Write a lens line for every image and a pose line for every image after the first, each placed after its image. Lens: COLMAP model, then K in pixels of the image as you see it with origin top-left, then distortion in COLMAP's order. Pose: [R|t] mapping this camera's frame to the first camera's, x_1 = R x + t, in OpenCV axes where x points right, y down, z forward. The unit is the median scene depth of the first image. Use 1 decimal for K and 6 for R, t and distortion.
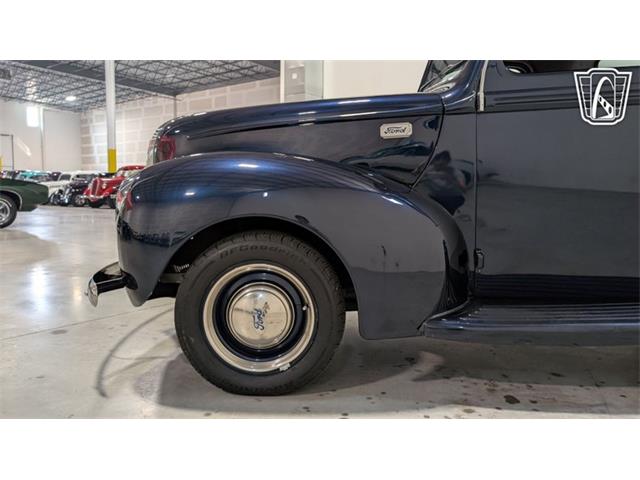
lens RADIAL K [[469.5, 0, 325.9], [0, 469.5, 232.7], [0, 0, 1]] dist [0.021701, -0.016454]
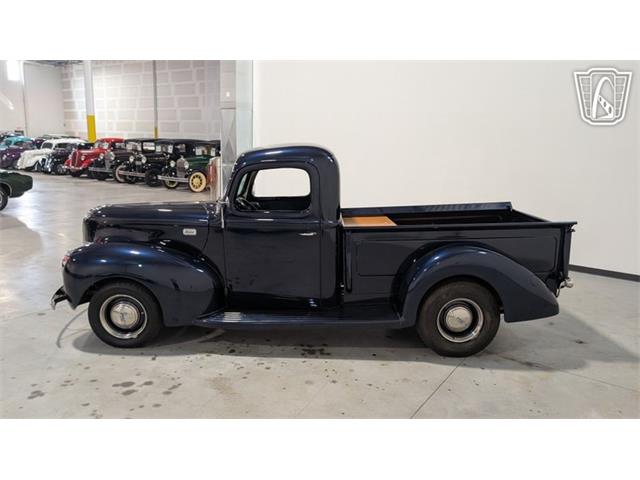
lens RADIAL K [[469.5, 0, 313.9], [0, 469.5, 239.5], [0, 0, 1]] dist [0.021701, -0.016454]
pose [[0.999842, 0.017746, 0.001065, 0.238329], [-0.017752, 0.993325, 0.113977, -0.145117], [0.000965, -0.113978, 0.993483, -0.388058]]
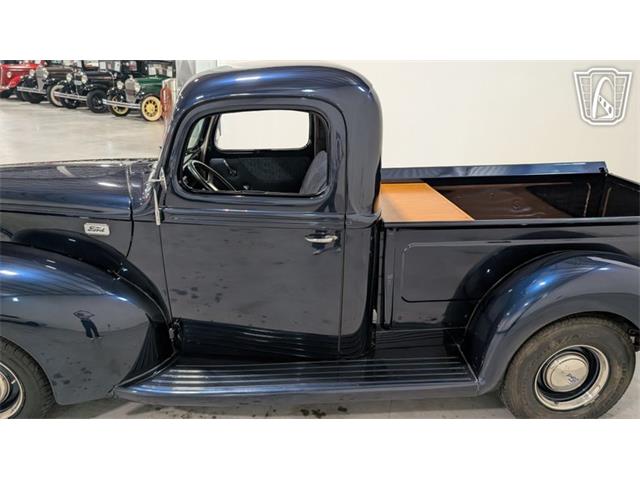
lens RADIAL K [[469.5, 0, 325.3], [0, 469.5, 243.9], [0, 0, 1]] dist [0.021701, -0.016454]
pose [[0.995948, 0.012415, 0.089074, 0.200586], [-0.036105, 0.962304, 0.269568, -0.170246], [-0.082370, -0.271692, 0.958853, -0.059652]]
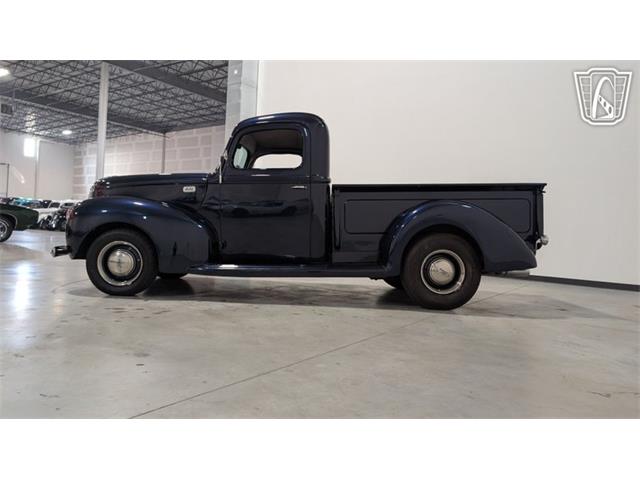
lens RADIAL K [[469.5, 0, 318.1], [0, 469.5, 228.5], [0, 0, 1]] dist [0.021701, -0.016454]
pose [[0.999443, 0.032944, 0.005345, 0.258441], [-0.032364, 0.995776, -0.085923, 0.052732], [-0.008153, 0.085702, 0.996287, -0.438367]]
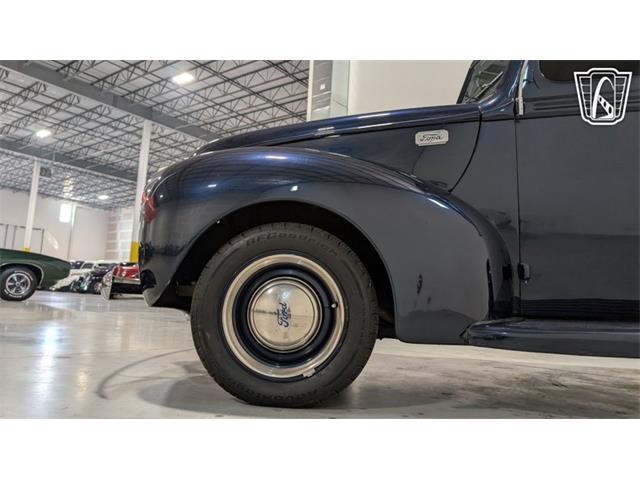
lens RADIAL K [[469.5, 0, 320.8], [0, 469.5, 239.8], [0, 0, 1]] dist [0.021701, -0.016454]
pose [[0.998490, 0.031231, -0.045199, -0.009827], [-0.039878, 0.977898, -0.205246, 0.065438], [0.037790, 0.206739, 0.977666, 0.026071]]
